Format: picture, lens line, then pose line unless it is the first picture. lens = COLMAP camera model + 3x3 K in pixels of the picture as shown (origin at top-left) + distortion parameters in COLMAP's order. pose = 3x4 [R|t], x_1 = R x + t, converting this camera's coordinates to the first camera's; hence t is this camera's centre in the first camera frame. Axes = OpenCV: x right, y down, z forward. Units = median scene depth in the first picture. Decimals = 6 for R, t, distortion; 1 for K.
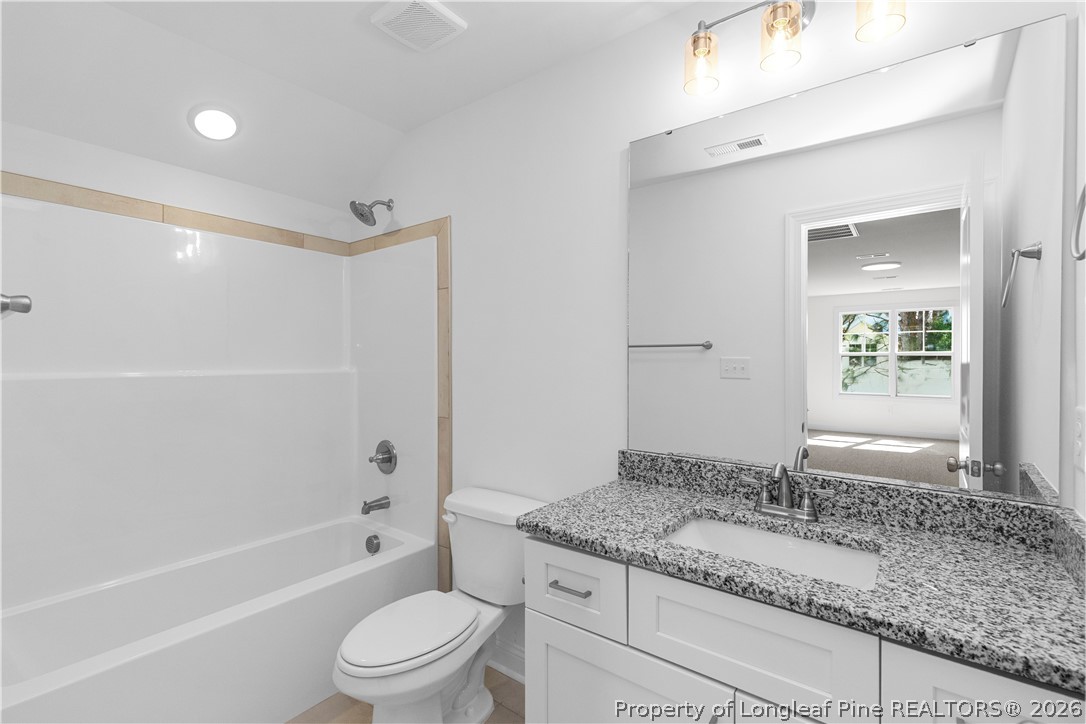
lens RADIAL K [[502.6, 0, 542.9], [0, 502.6, 361.4], [0, 0, 1]] dist [-0.002929, -0.000744]
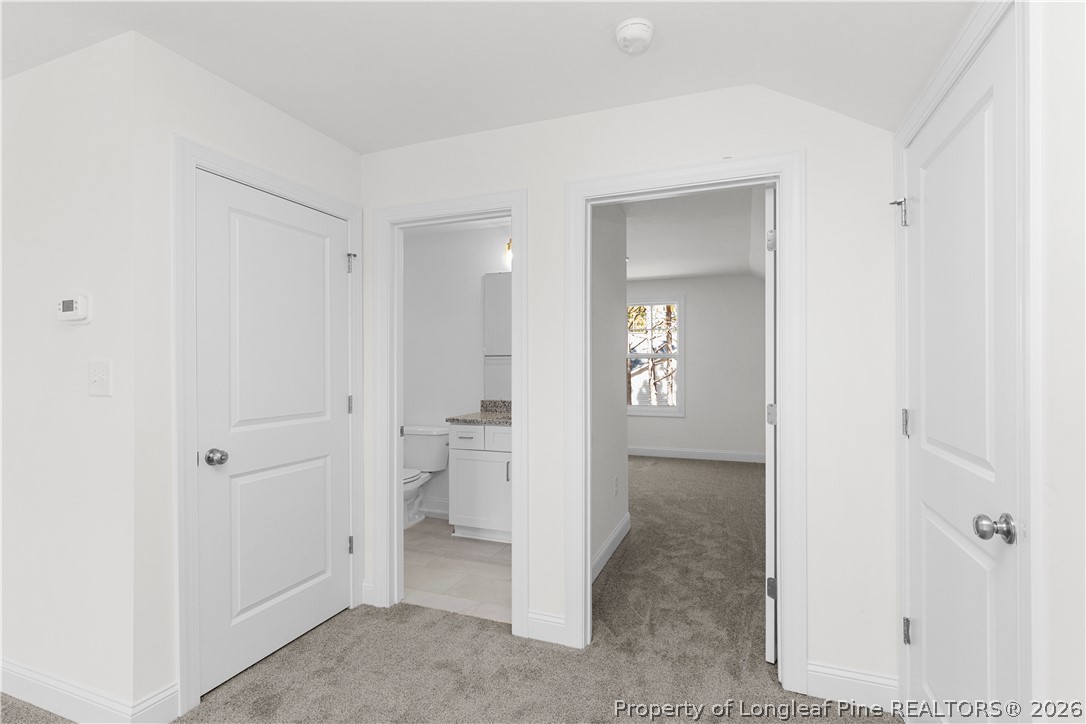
lens RADIAL K [[507.3, 0, 542.1], [0, 507.3, 369.7], [0, 0, 1]] dist [0.001337, -0.000620]
pose [[0.960852, 0.005823, 0.277000, -0.253943], [-0.005946, 0.999982, -0.000395, 0.027328], [-0.276997, -0.001268, 0.960870, -1.493982]]
